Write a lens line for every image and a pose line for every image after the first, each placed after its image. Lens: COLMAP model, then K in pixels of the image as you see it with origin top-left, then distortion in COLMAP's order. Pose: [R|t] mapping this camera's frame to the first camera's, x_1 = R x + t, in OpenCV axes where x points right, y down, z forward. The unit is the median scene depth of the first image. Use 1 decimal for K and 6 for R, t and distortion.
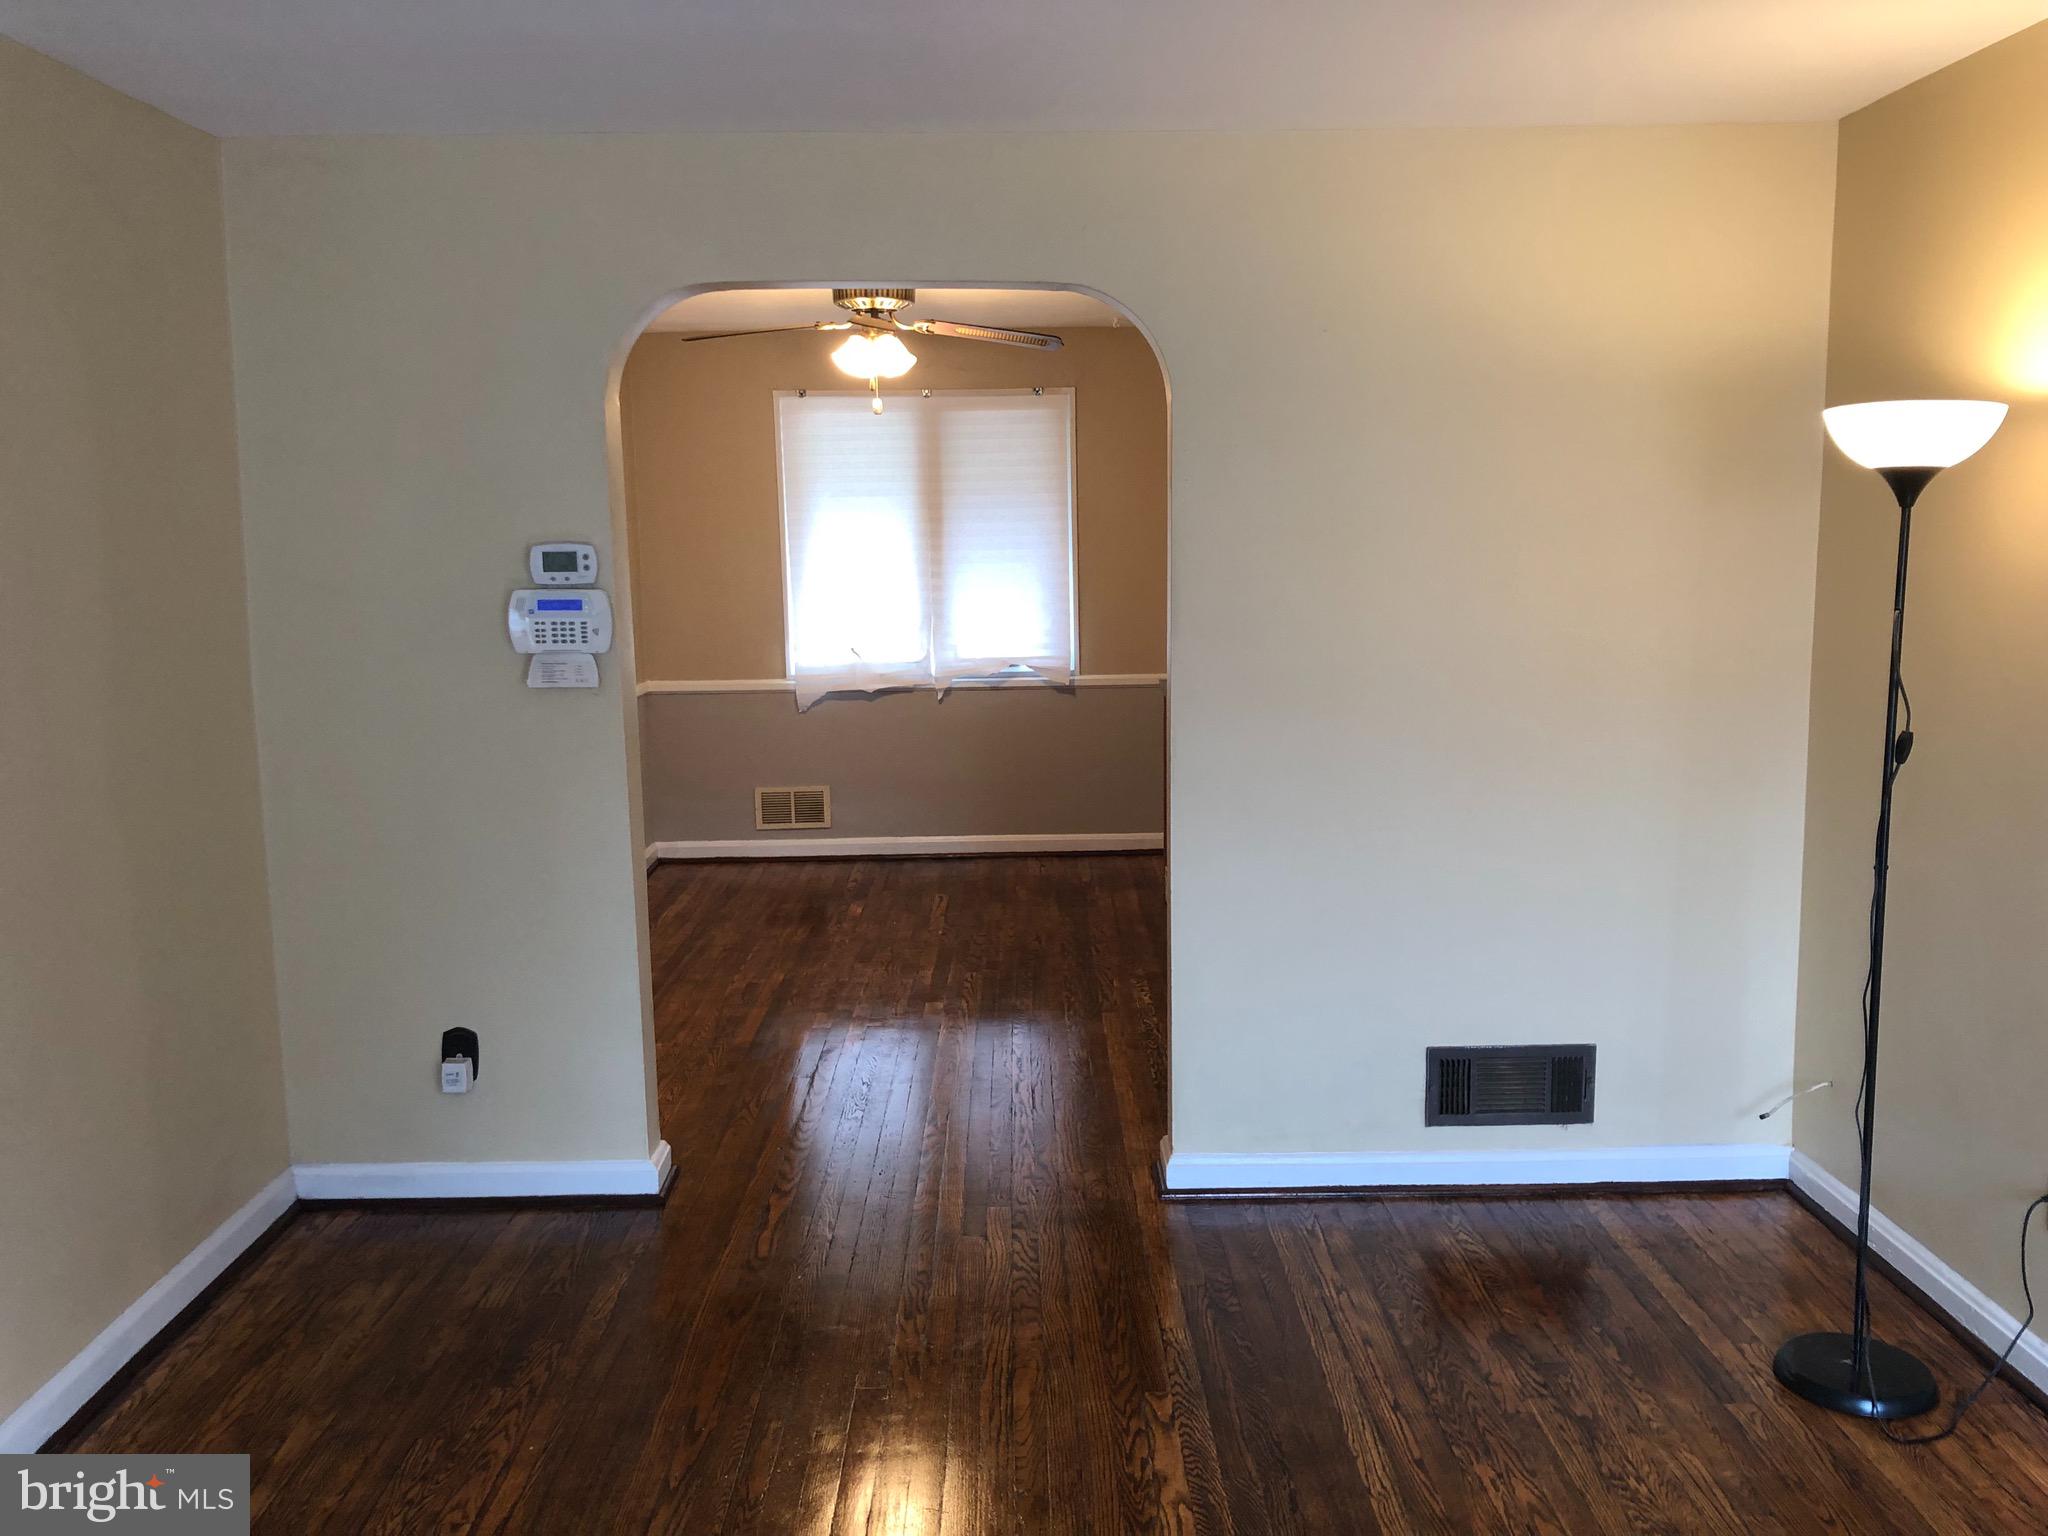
lens RADIAL K [[1690.1, 0, 1034.2], [0, 1690.1, 762.5], [0, 0, 1]] dist [0.042182, -0.066803]
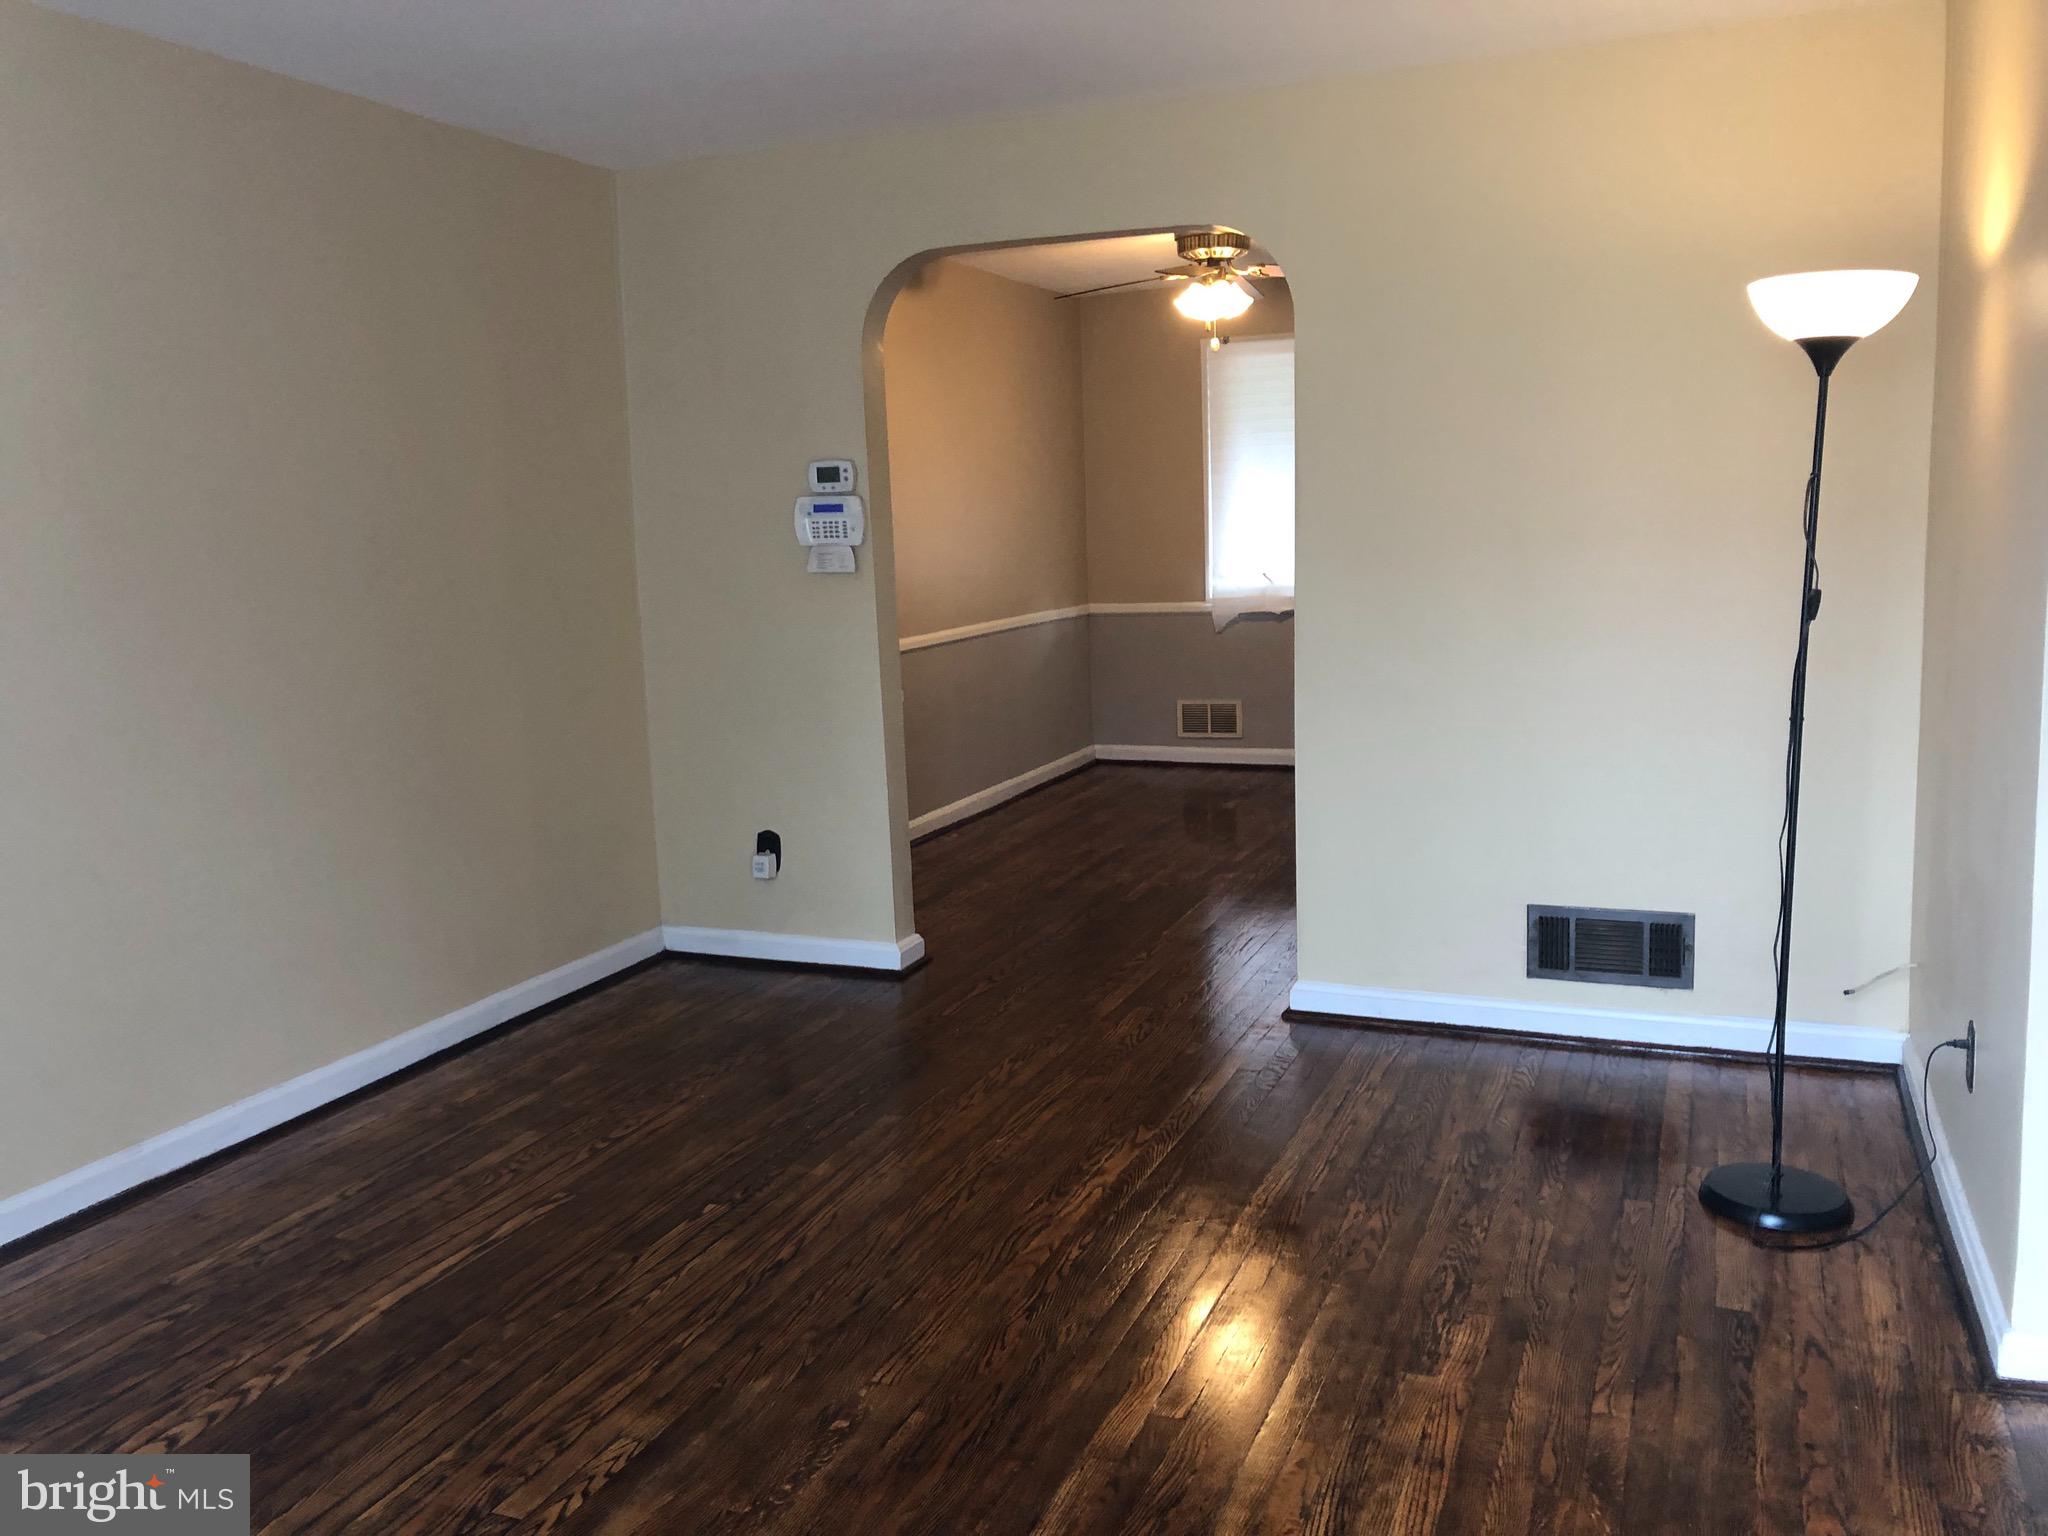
lens RADIAL K [[1690.1, 0, 1007.5], [0, 1690.1, 780.6], [0, 0, 1]] dist [0.042182, -0.066803]
pose [[0.913364, 0.048180, -0.404284, 0.380020], [-0.036097, 0.998646, 0.037463, 0.062159], [0.405542, -0.019624, 0.913866, -0.136997]]
